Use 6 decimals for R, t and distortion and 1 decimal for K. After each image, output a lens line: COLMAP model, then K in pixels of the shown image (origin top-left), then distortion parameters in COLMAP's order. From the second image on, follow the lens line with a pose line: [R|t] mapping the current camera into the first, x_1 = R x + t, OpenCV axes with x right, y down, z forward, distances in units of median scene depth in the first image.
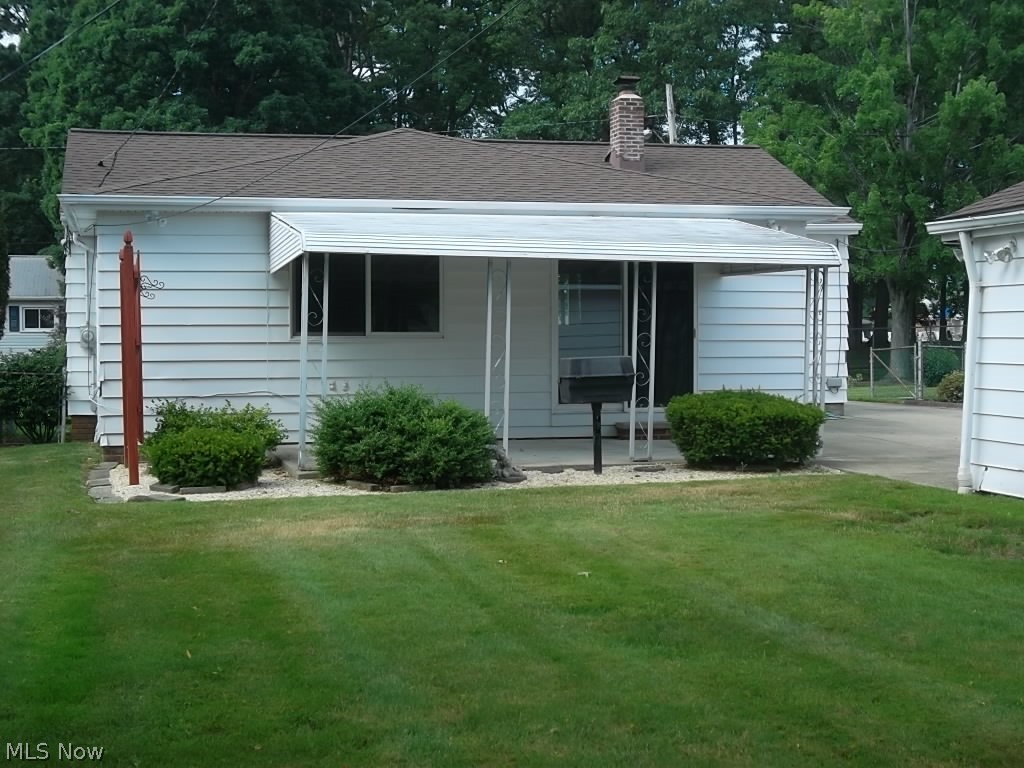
lens RADIAL K [[1589.5, 0, 512.0], [0, 1589.5, 384.0], [0, 0, 1]] dist [-0.035960, -0.137594]
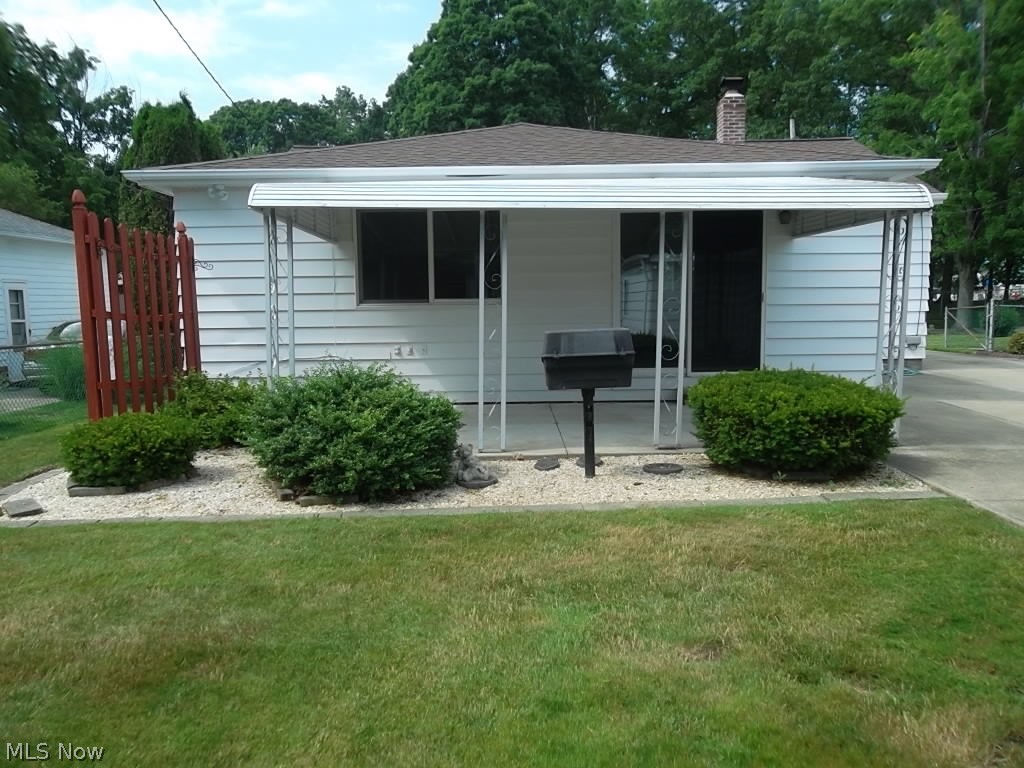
lens RADIAL K [[829.3, 0, 512.2], [0, 829.3, 390.3], [0, 0, 1]] dist [-0.005601, 0.006327]
pose [[0.969733, 0.017845, -0.243517, 0.094468], [0.001369, 0.996913, 0.078506, -0.015616], [0.244166, -0.076464, 0.966714, 0.479725]]
